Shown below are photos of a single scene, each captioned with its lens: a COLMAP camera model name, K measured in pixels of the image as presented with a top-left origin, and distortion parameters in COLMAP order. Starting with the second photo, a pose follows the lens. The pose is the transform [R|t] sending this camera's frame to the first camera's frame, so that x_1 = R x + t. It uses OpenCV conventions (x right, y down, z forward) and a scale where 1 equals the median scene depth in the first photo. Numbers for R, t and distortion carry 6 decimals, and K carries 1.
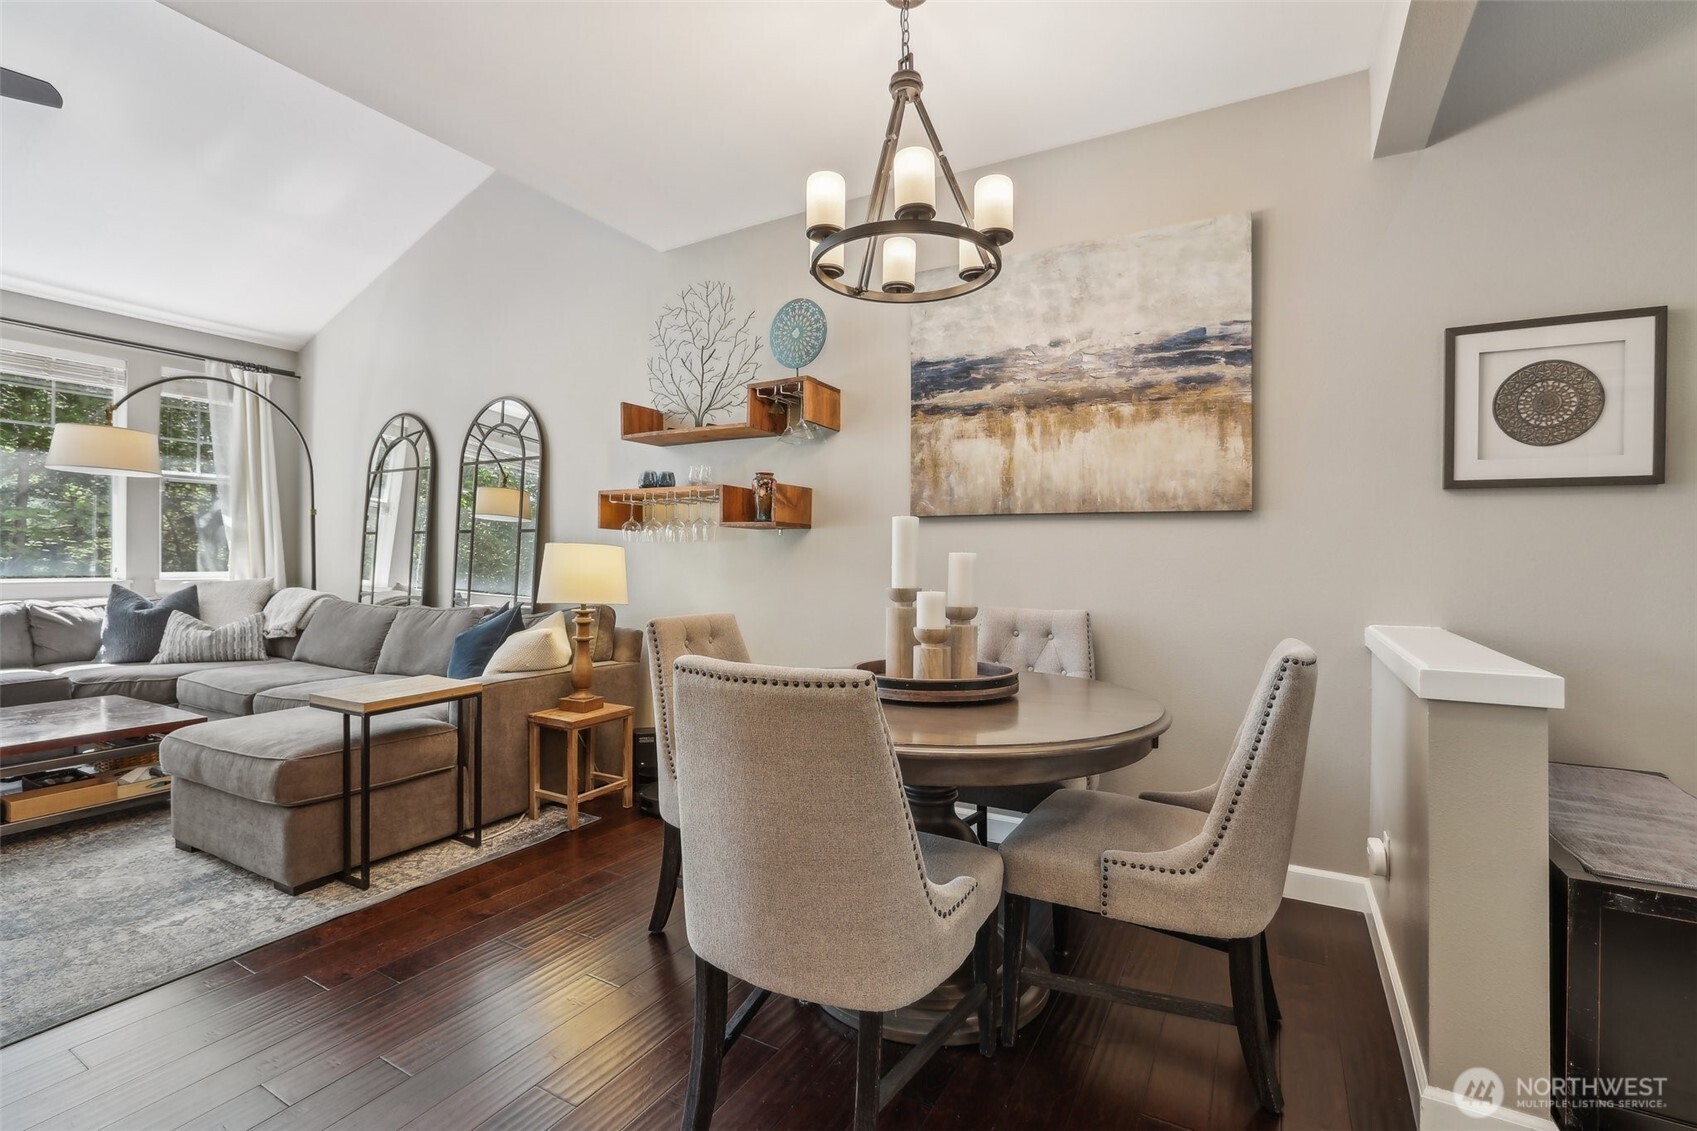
lens RADIAL K [[756.2, 0, 835.4], [0, 756.2, 558.5], [0, 0, 1]] dist [-0.043979, 0.015278]
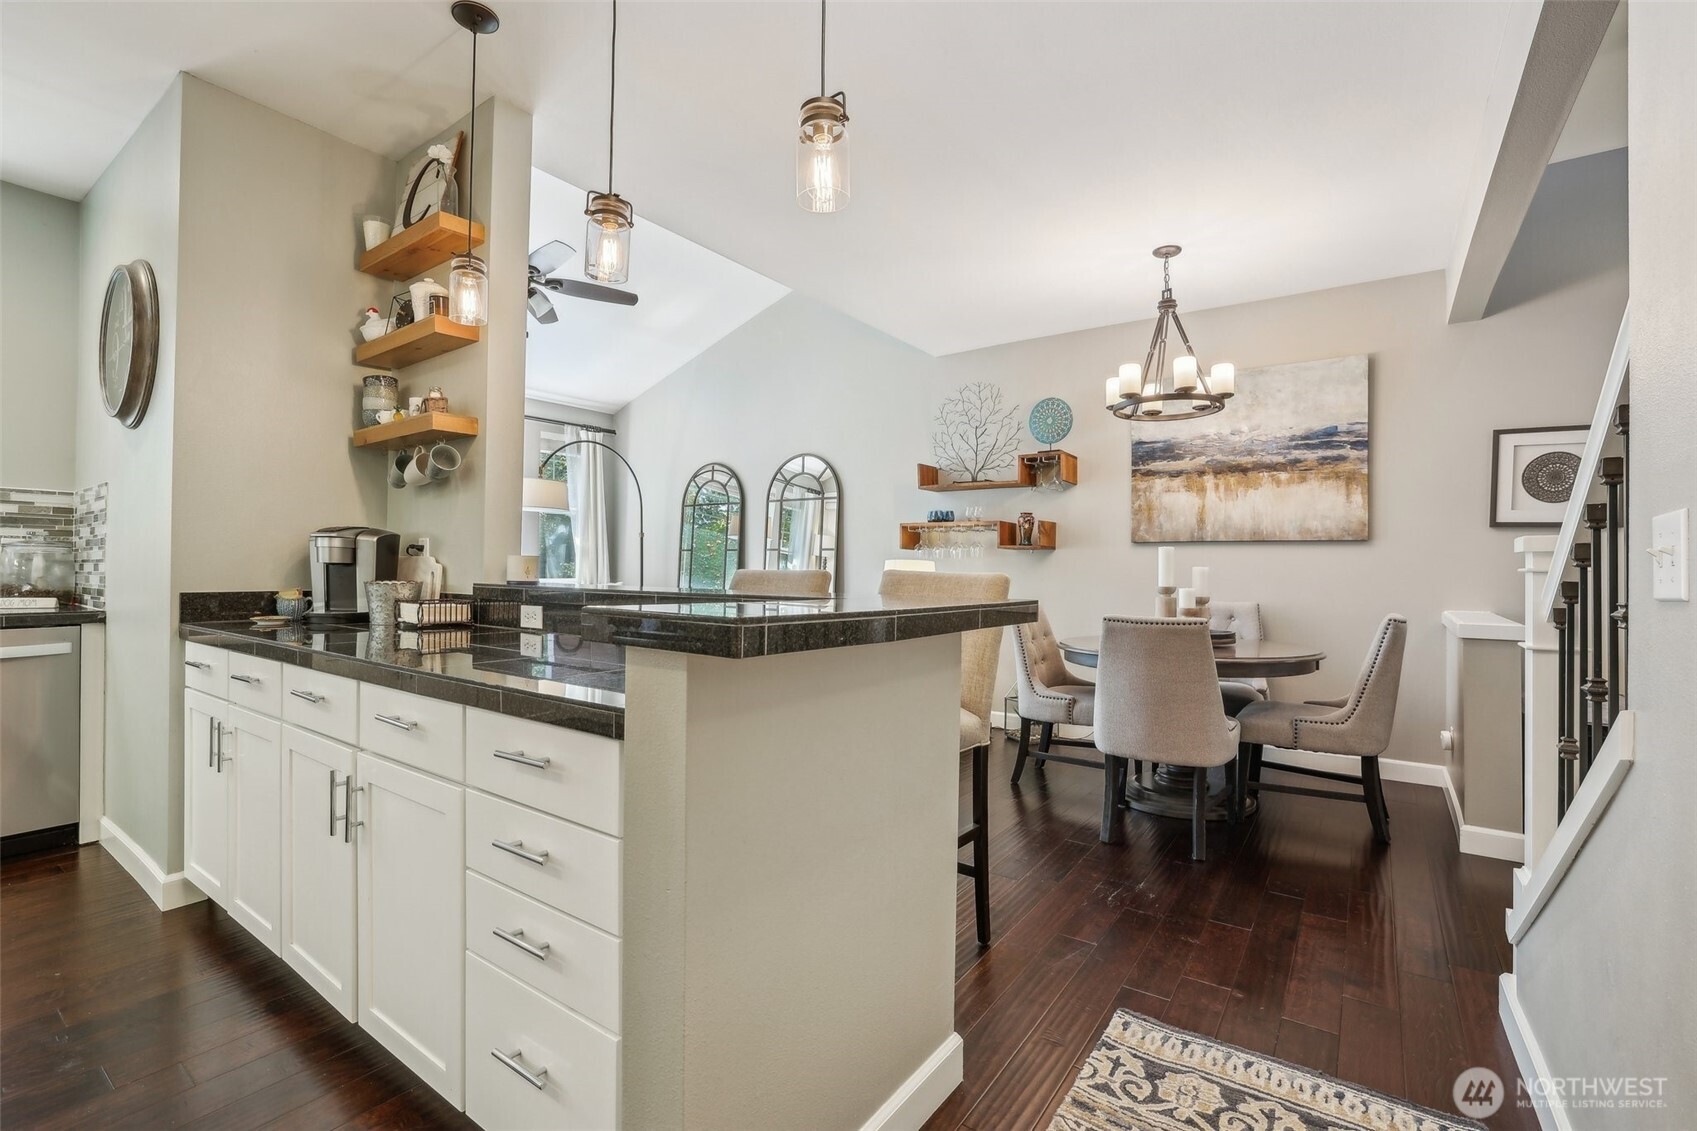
lens RADIAL K [[756.2, 0, 843.5], [0, 756.2, 566.5], [0, 0, 1]] dist [-0.043979, 0.015278]
pose [[0.994782, -0.000381, -0.102019, -0.375940], [0.000227, 0.999999, -0.001524, -0.005091], [0.102019, 0.001493, 0.994781, -0.660057]]
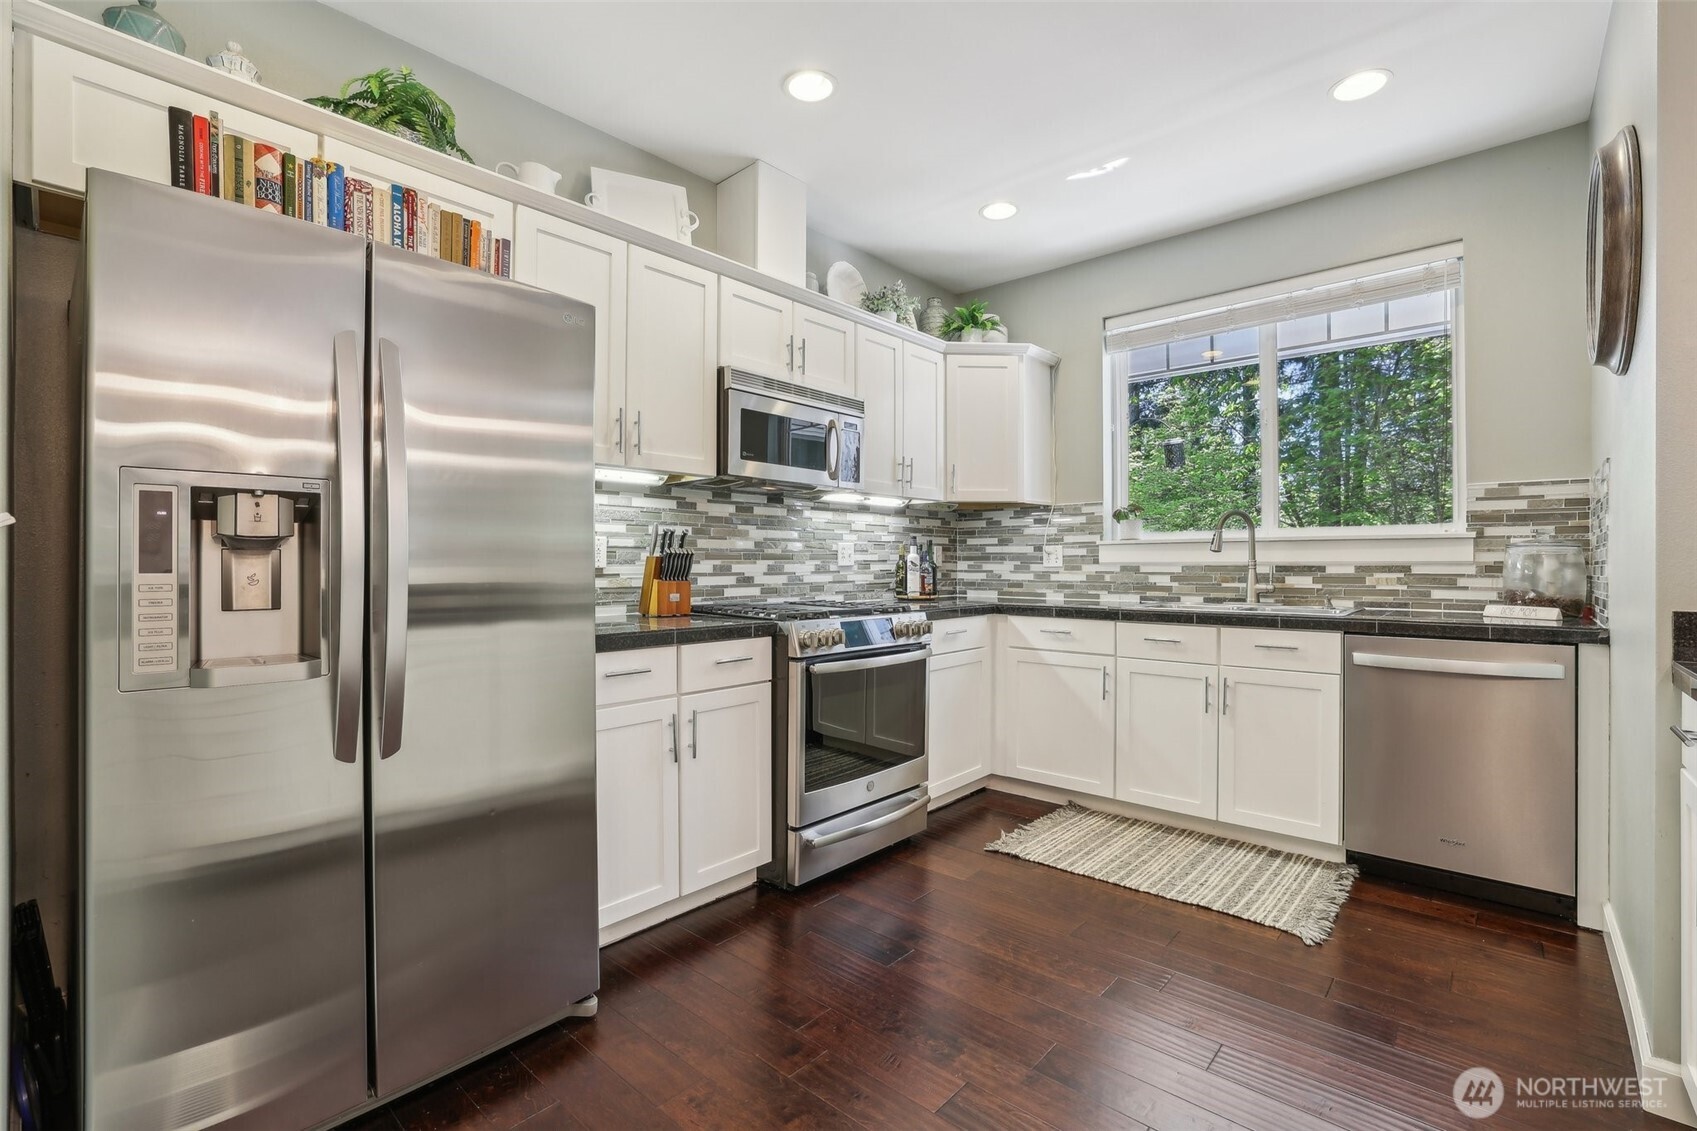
lens RADIAL K [[756.2, 0, 844.0], [0, 756.2, 561.8], [0, 0, 1]] dist [-0.043979, 0.015278]
pose [[-0.216473, -0.014119, -0.976186, -0.592961], [-0.001566, 0.999899, -0.014115, -0.002647], [0.976287, -0.001527, -0.216473, -0.343446]]
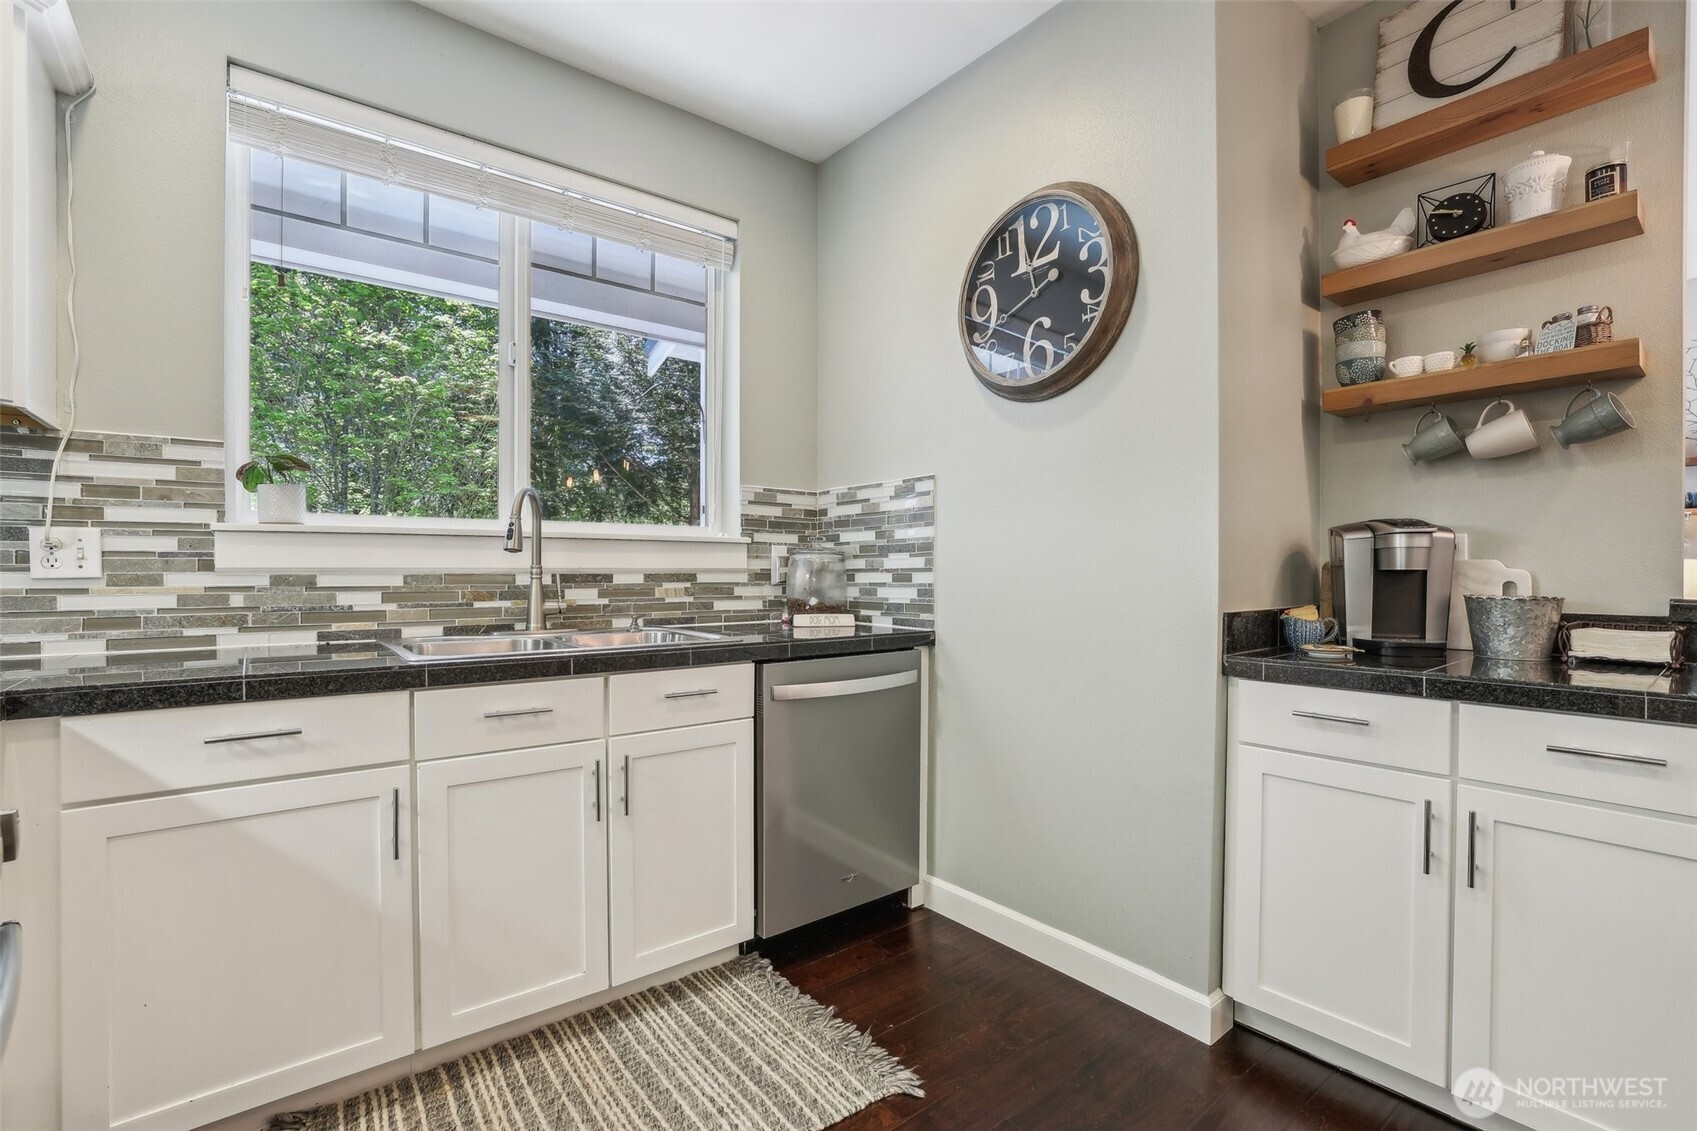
lens RADIAL K [[759.8, 0, 846.5], [0, 759.8, 578.2], [0, 0, 1]] dist [-0.035784, 0.008637]
pose [[0.928197, -0.005855, -0.372044, -1.325228], [0.009157, 0.999933, 0.007108, -0.012973], [0.371977, -0.010004, 0.928188, -0.591549]]
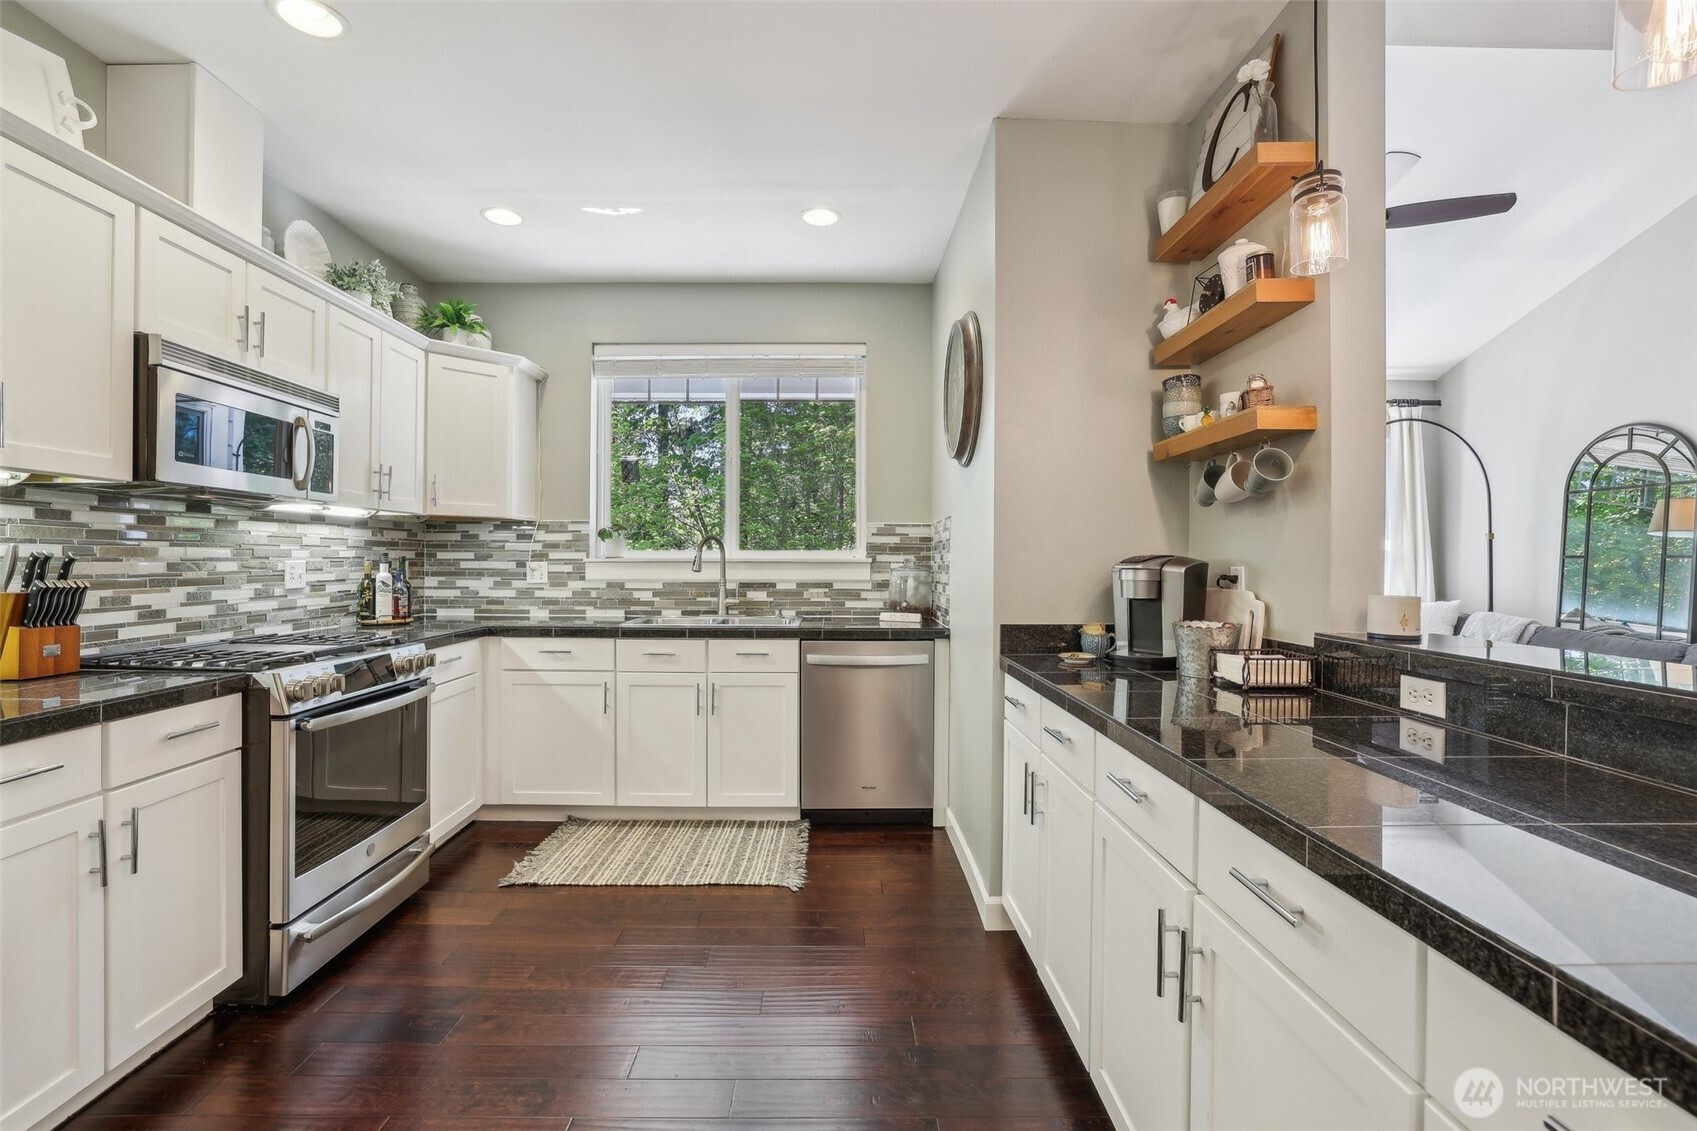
lens RADIAL K [[756.2, 0, 844.4], [0, 756.2, 559.7], [0, 0, 1]] dist [-0.043979, 0.015278]
pose [[0.507284, -0.009239, -0.861729, -0.561708], [0.002206, 0.999953, -0.009423, -0.045923], [0.861776, 0.002879, 0.507281, -0.492741]]
